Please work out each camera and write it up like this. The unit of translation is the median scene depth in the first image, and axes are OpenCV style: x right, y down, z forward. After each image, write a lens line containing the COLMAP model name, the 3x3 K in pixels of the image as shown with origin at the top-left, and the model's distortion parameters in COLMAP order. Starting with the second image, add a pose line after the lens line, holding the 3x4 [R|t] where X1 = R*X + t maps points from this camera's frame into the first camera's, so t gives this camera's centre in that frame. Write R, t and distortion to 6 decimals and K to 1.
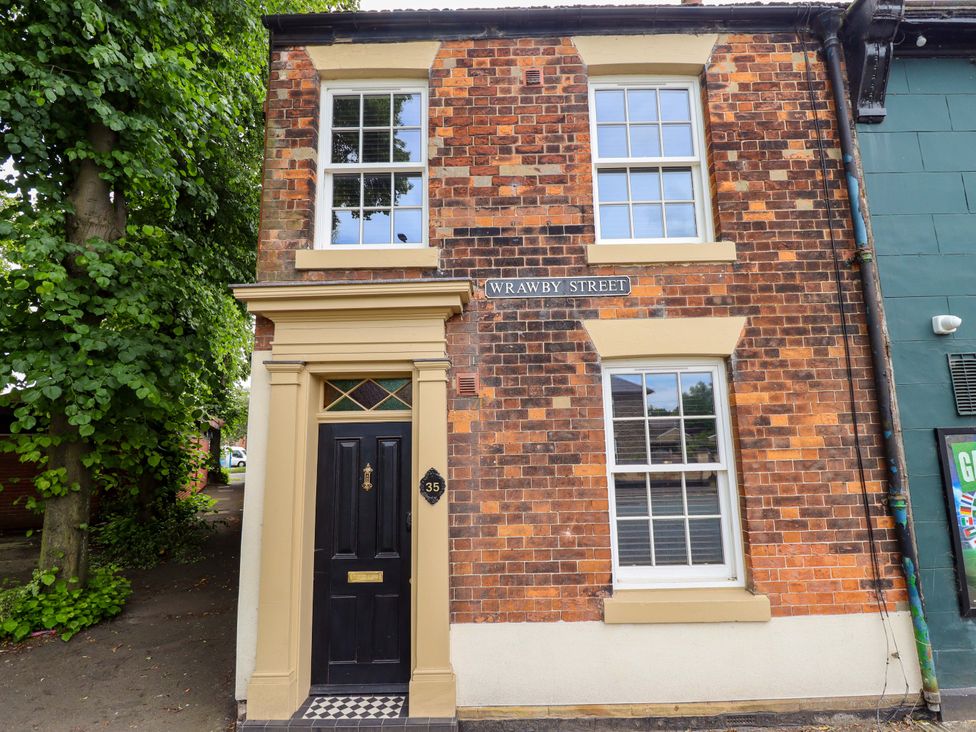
lens RADIAL K [[508.3, 0, 498.7], [0, 508.3, 359.4], [0, 0, 1]] dist [0.002250, -0.015654]
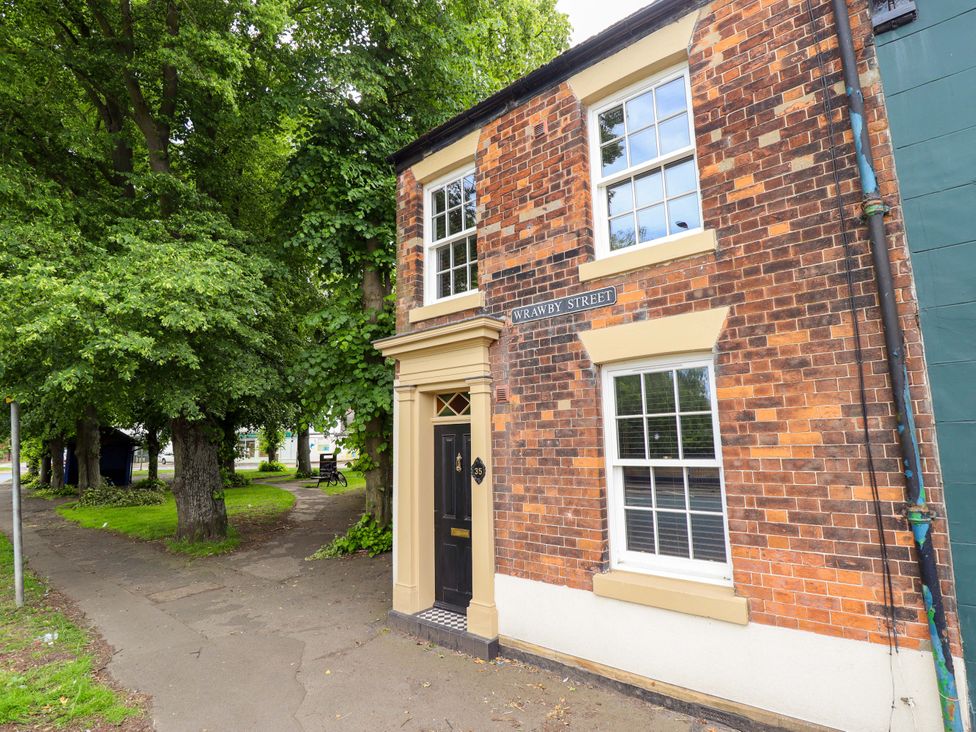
lens RADIAL K [[508.3, 0, 498.7], [0, 508.3, 359.4], [0, 0, 1]] dist [0.002250, -0.015654]
pose [[0.771970, -0.096644, -0.628269, 0.746405], [0.110362, 0.993742, -0.017258, -0.016645], [0.626005, -0.056015, 0.777805, -0.010271]]
